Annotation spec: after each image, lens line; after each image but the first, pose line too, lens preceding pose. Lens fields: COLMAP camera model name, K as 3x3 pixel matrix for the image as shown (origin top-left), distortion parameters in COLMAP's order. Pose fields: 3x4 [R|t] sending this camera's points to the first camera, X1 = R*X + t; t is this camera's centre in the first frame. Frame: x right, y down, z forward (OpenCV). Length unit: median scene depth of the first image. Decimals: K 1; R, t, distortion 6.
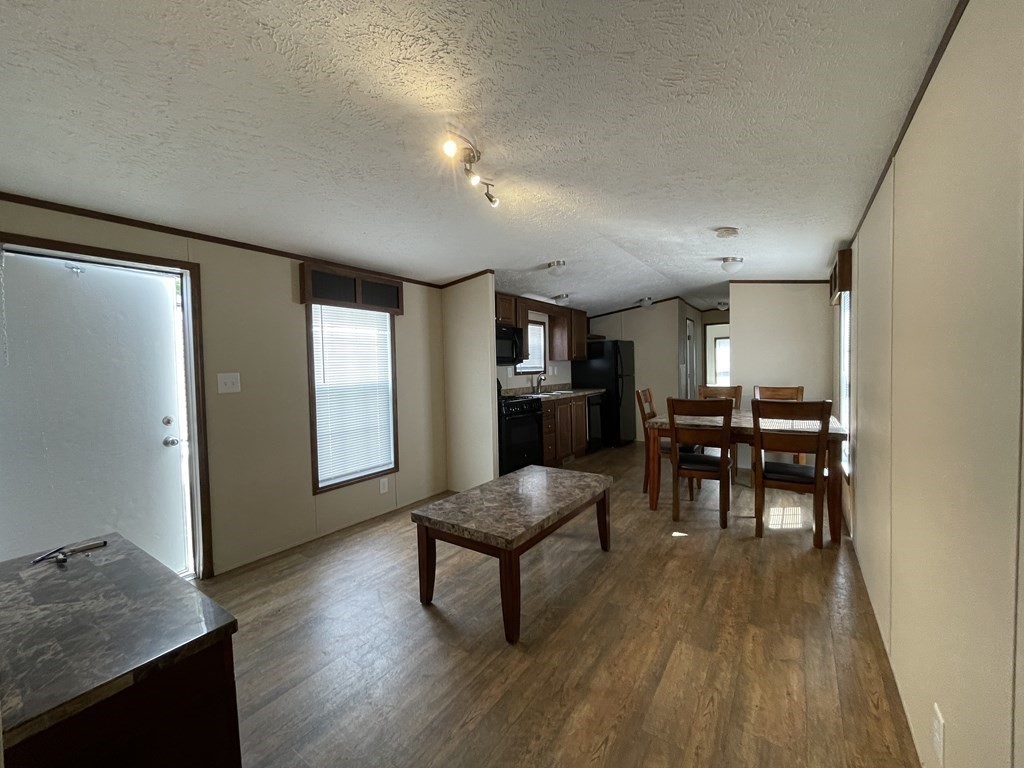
lens RADIAL K [[413.0, 0, 506.2], [0, 413.0, 381.5], [0, 0, 1]] dist [-0.003311, -0.000430]
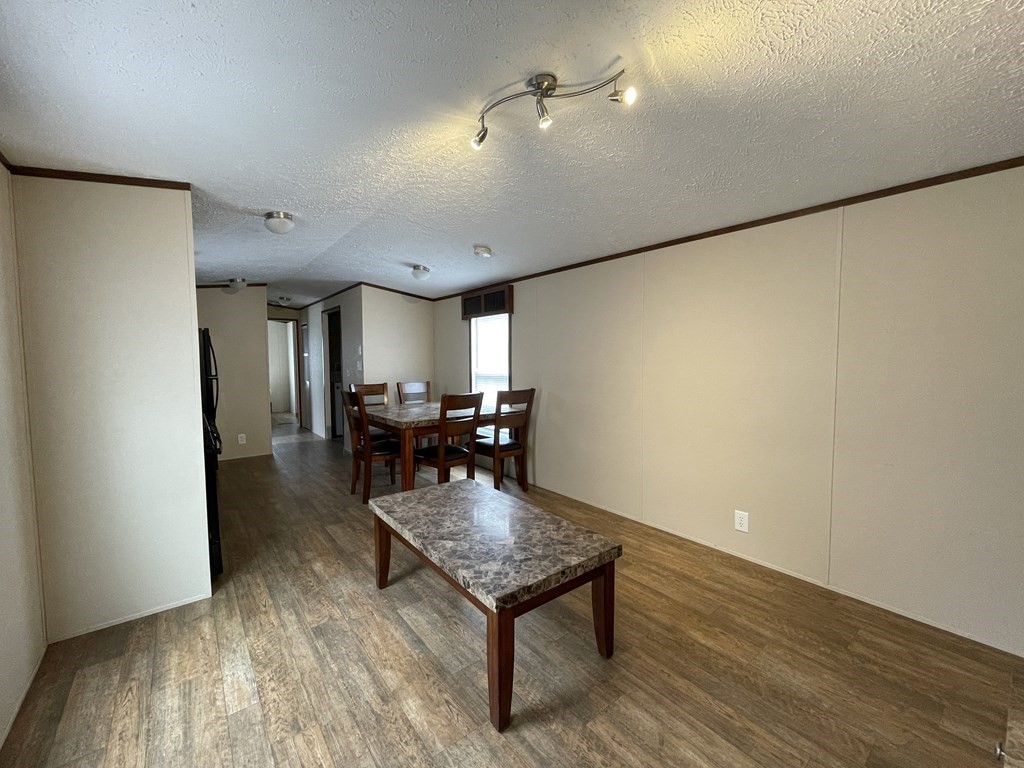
lens RADIAL K [[413.0, 0, 508.2], [0, 413.0, 380.3], [0, 0, 1]] dist [-0.003311, -0.000430]
pose [[0.291106, -0.027803, 0.956287, -0.575538], [0.029384, 0.999366, 0.020110, -0.013322], [-0.956239, 0.022245, 0.291739, 0.574810]]
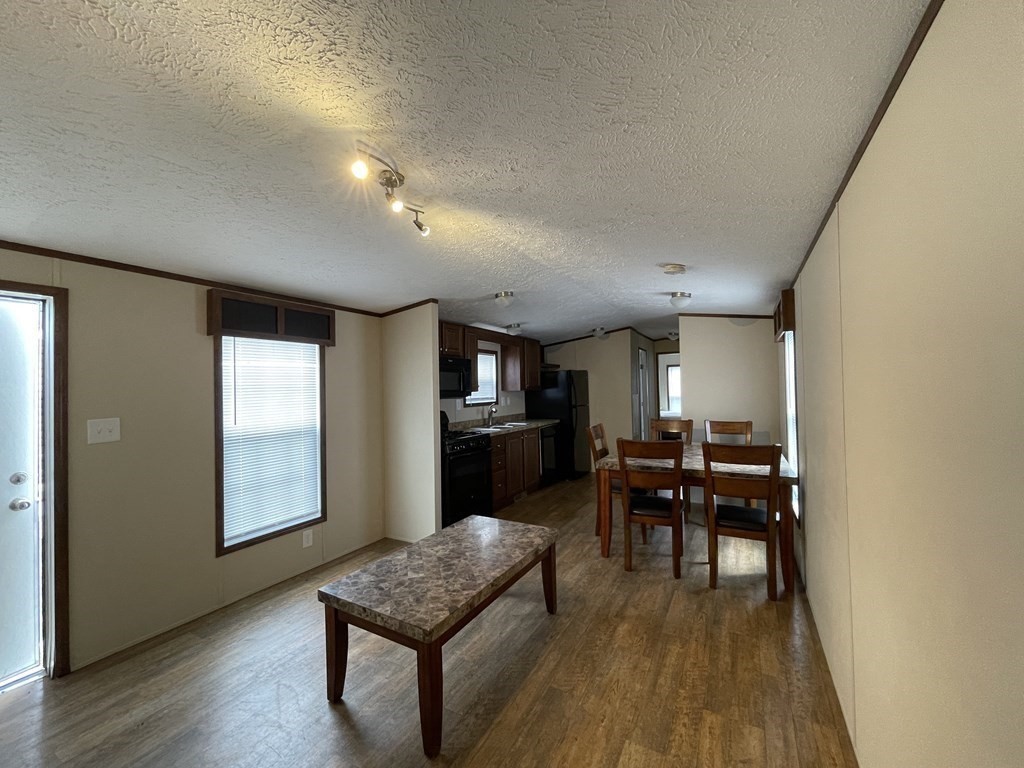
lens RADIAL K [[413.0, 0, 505.4], [0, 413.0, 381.6], [0, 0, 1]] dist [-0.003311, -0.000430]
pose [[0.995849, 0.004581, 0.090901, 0.051561], [0.000174, 0.998635, -0.052231, -0.044451], [-0.091016, 0.052030, 0.994489, 0.080107]]
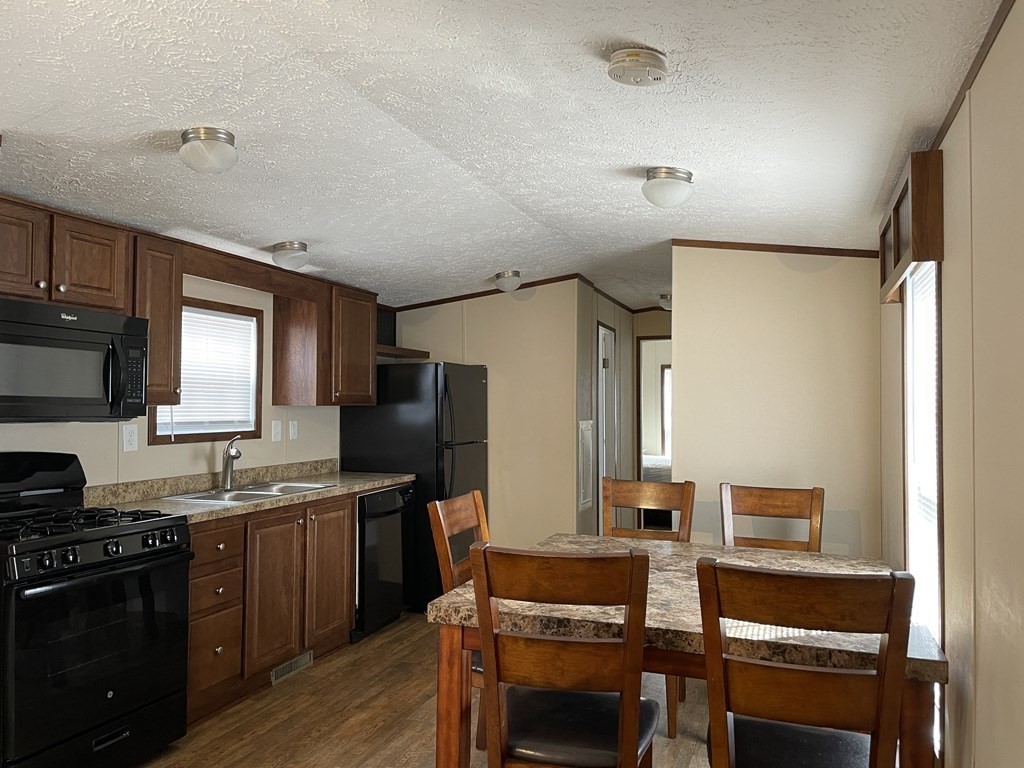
lens RADIAL K [[776.3, 0, 516.5], [0, 776.3, 384.0], [0, 0, 1]] dist [0.059245, -0.004271]
pose [[0.964419, 0.035072, 0.262043, 0.271313], [-0.018104, 0.997596, -0.066889, -0.050811], [-0.263759, 0.059765, 0.962735, 0.404223]]
